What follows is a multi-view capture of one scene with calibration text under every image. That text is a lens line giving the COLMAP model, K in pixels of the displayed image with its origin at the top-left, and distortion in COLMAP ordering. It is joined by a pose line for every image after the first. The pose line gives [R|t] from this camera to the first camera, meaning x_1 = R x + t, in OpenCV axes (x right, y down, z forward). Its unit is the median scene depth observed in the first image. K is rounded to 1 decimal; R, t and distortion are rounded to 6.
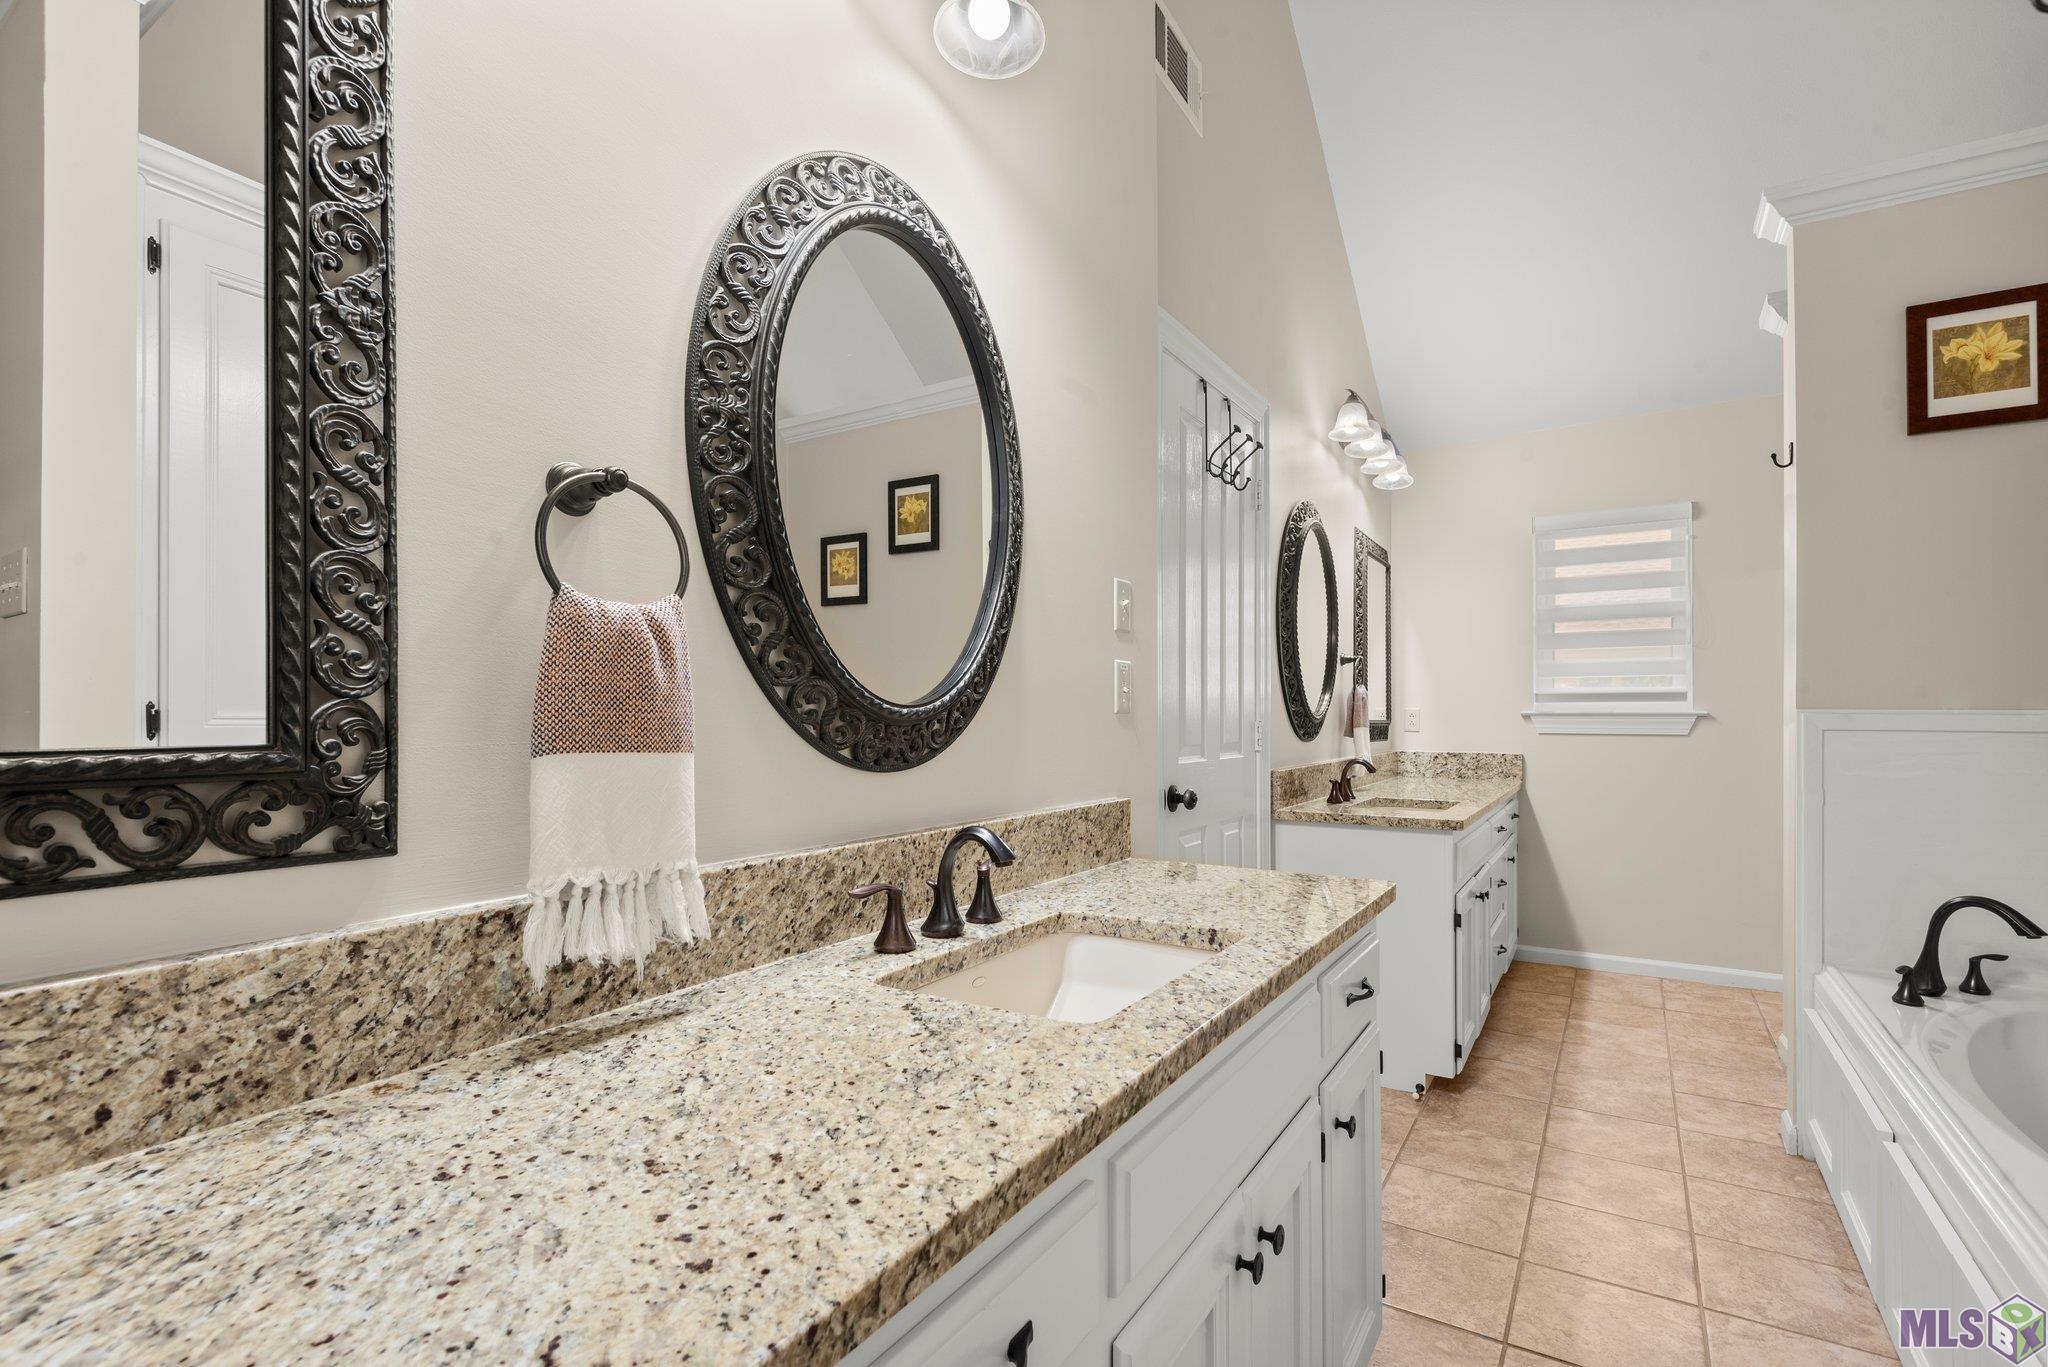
lens RADIAL K [[942.4, 0, 979.0], [0, 942.4, 714.0], [0, 0, 1]] dist [0.001581, -0.019196]
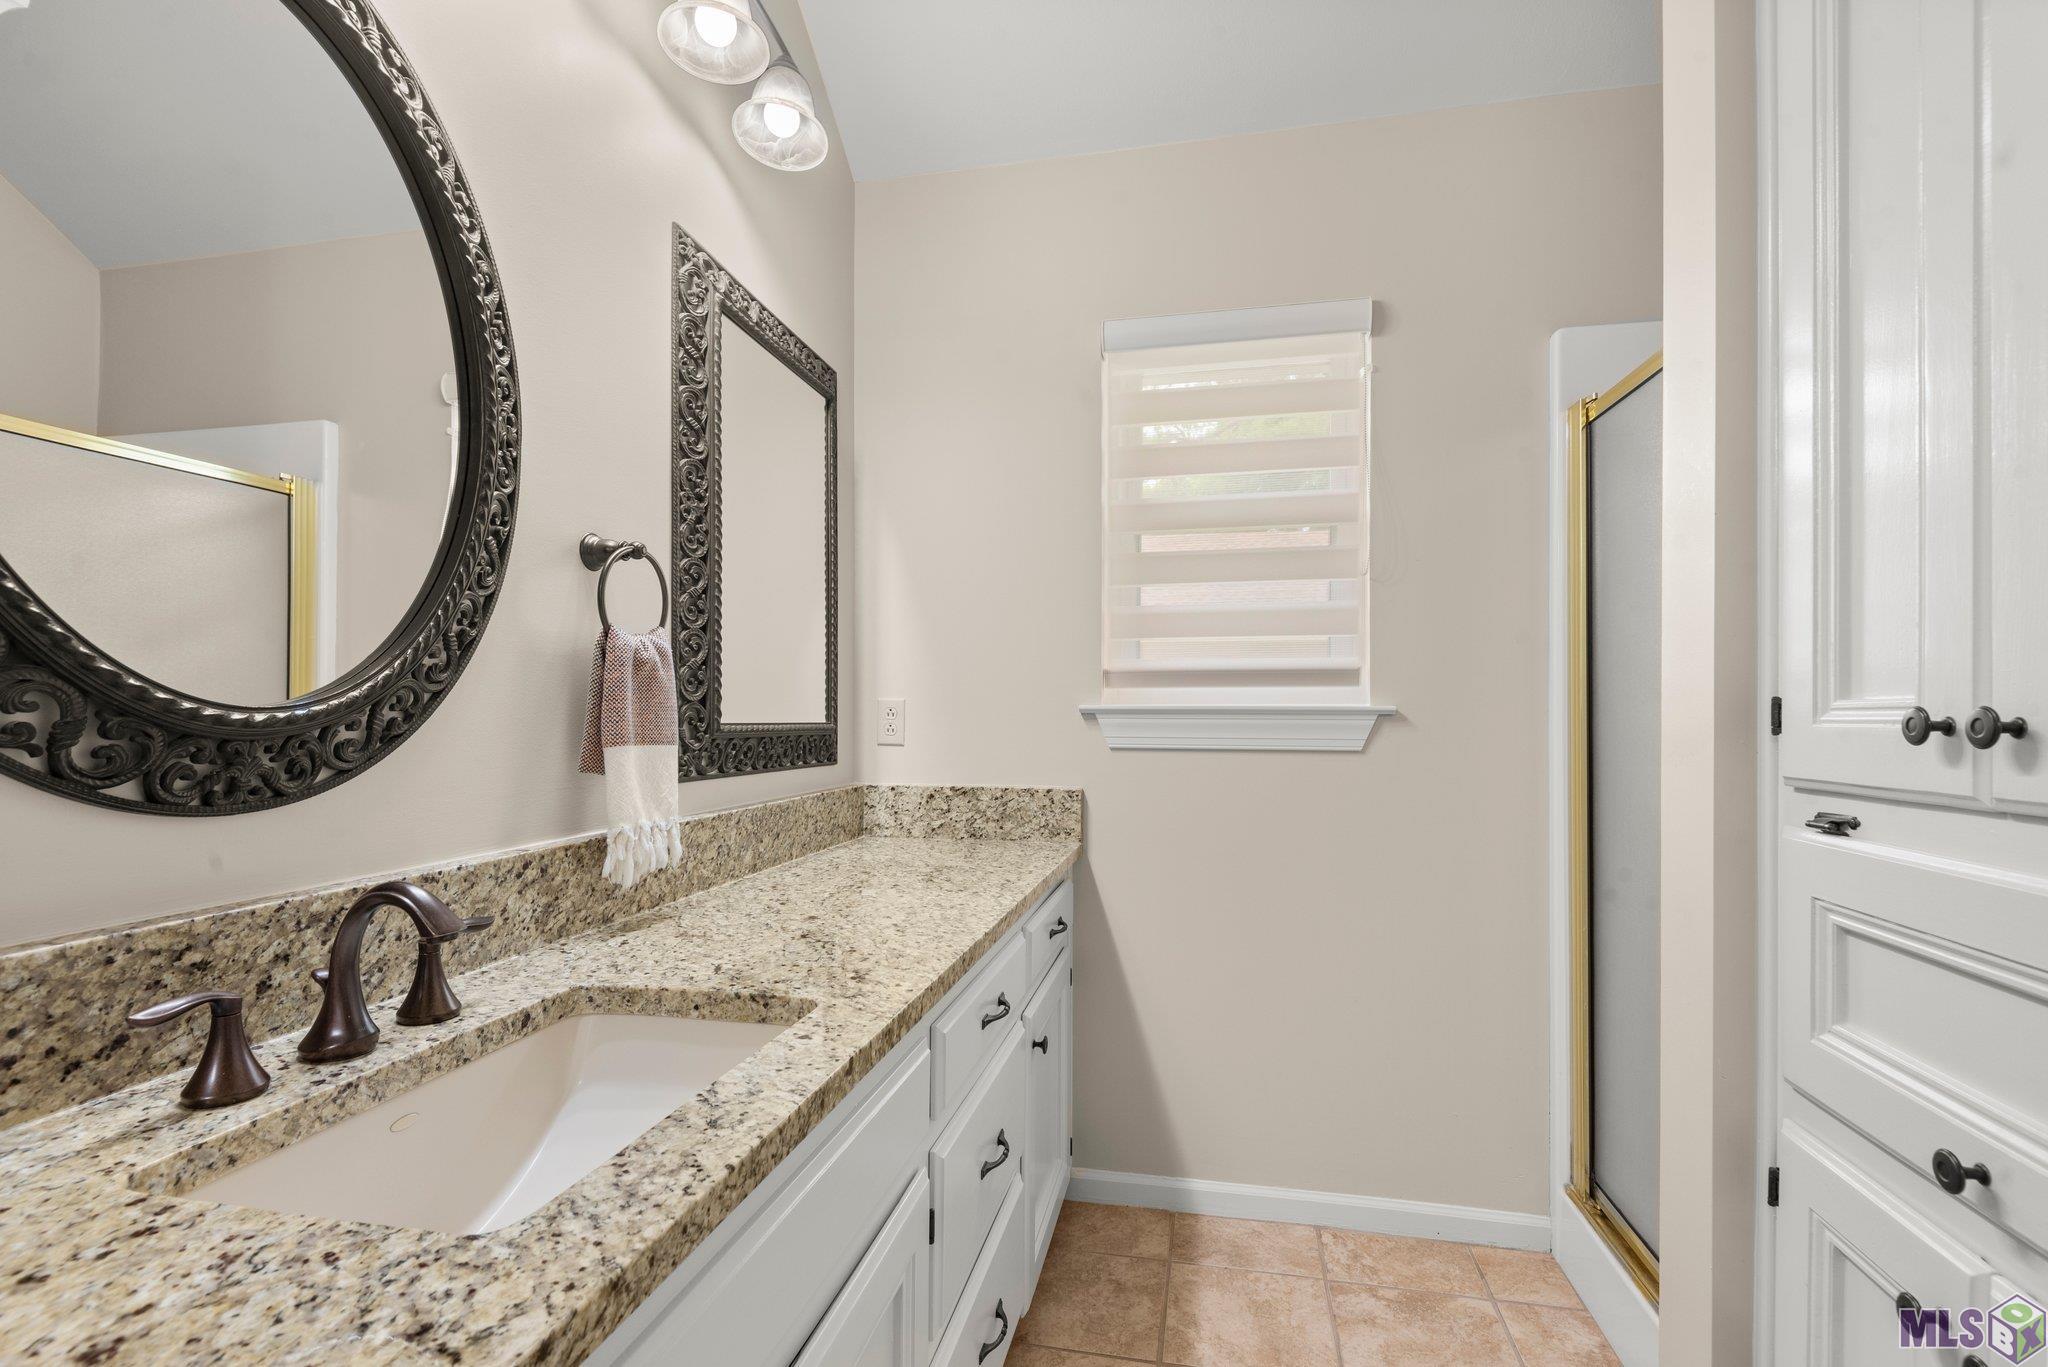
lens RADIAL K [[938.7, 0, 1032.3], [0, 938.7, 726.2], [0, 0, 1]] dist [0.019454, -0.019500]
pose [[0.925372, -0.002584, 0.379052, 0.342243], [-0.002811, 0.999902, 0.013679, 0.001841], [-0.379050, -0.013724, 0.925274, 0.514823]]
